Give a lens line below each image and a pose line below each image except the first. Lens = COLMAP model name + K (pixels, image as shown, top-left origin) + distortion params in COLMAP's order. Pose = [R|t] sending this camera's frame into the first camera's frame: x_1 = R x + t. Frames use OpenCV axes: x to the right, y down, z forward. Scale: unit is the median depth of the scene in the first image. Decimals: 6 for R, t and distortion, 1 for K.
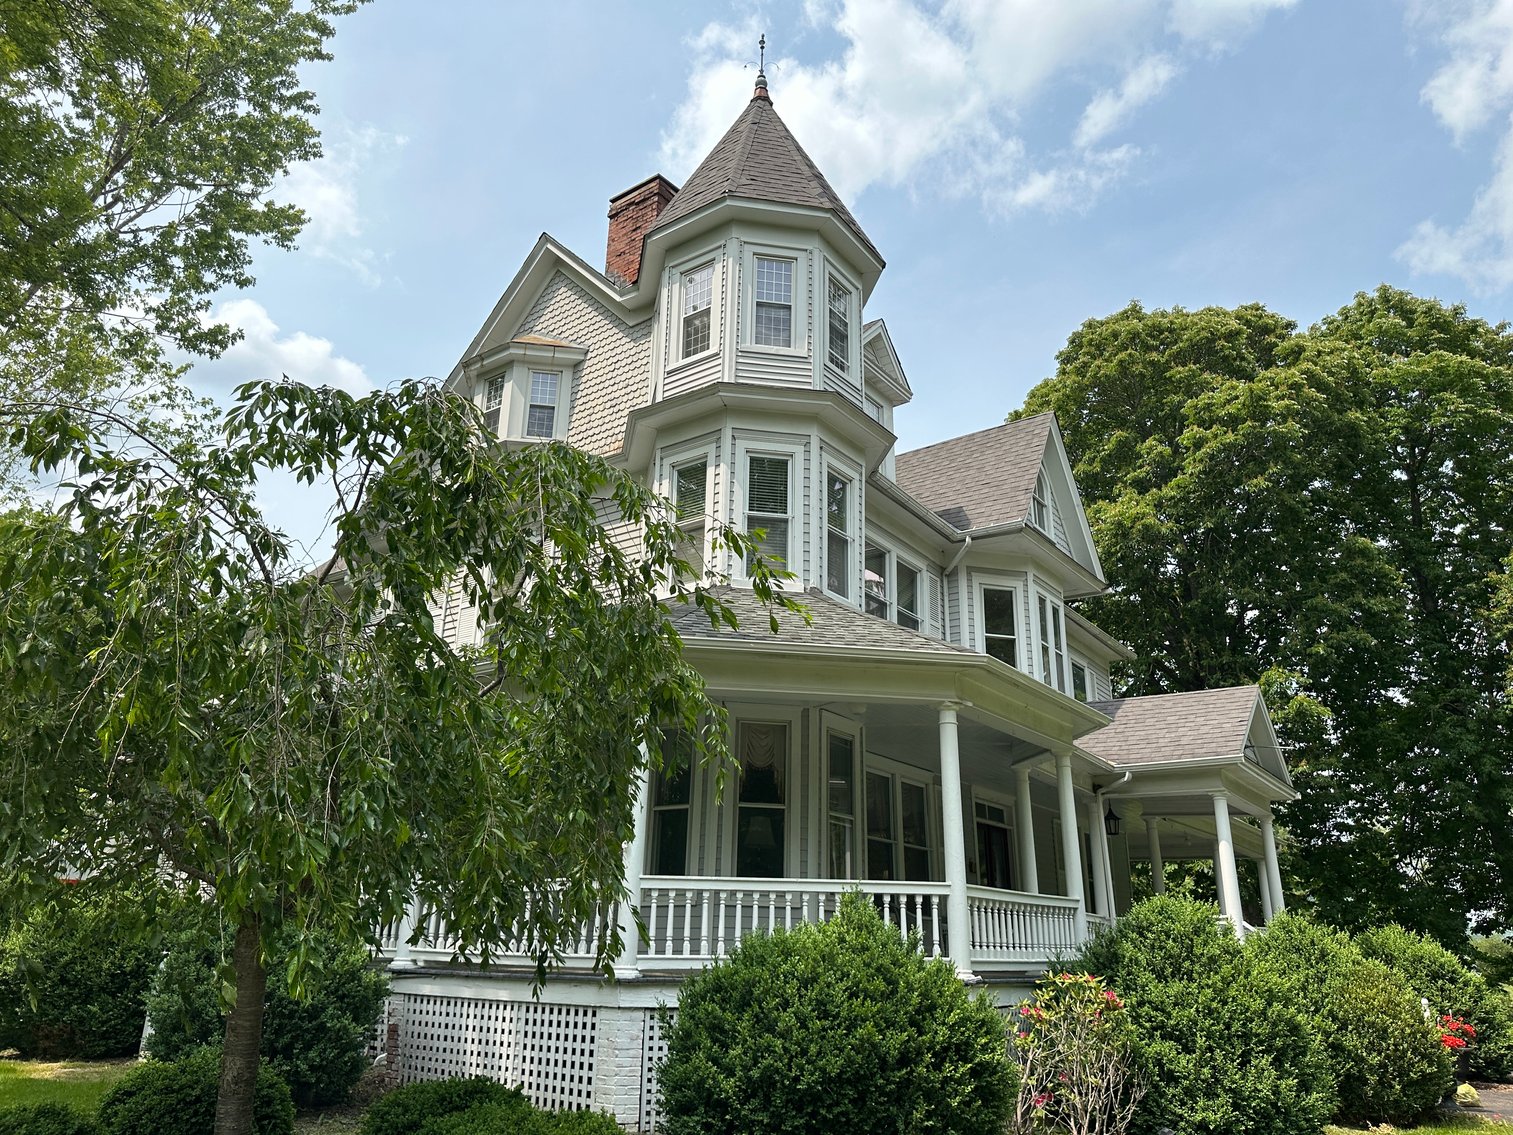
lens RADIAL K [[1009.7, 0, 761.8], [0, 1009.7, 606.5], [0, 0, 1]] dist [0.116340, -0.154091]
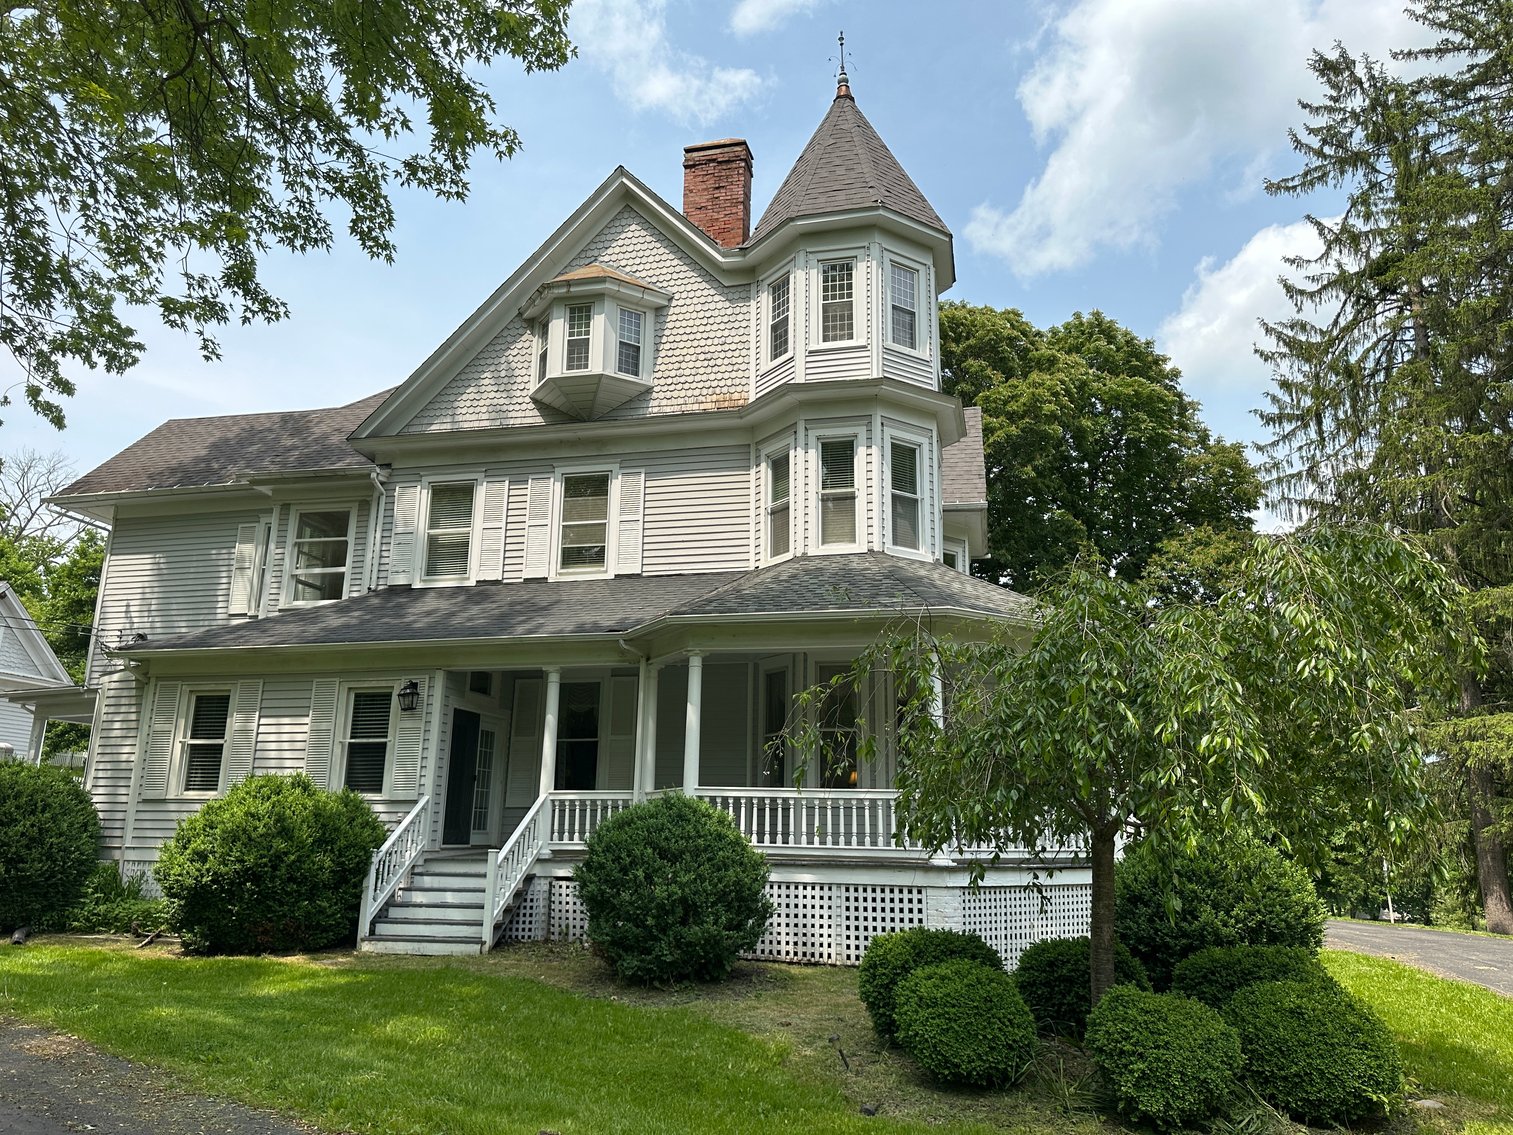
lens RADIAL K [[1009.7, 0, 761.8], [0, 1009.7, 606.5], [0, 0, 1]] dist [0.116340, -0.154091]
pose [[0.926655, 0.082537, 0.366739, -0.451587], [-0.117070, 0.990445, 0.072900, -0.020652], [-0.357218, -0.110487, 0.927463, -0.055623]]
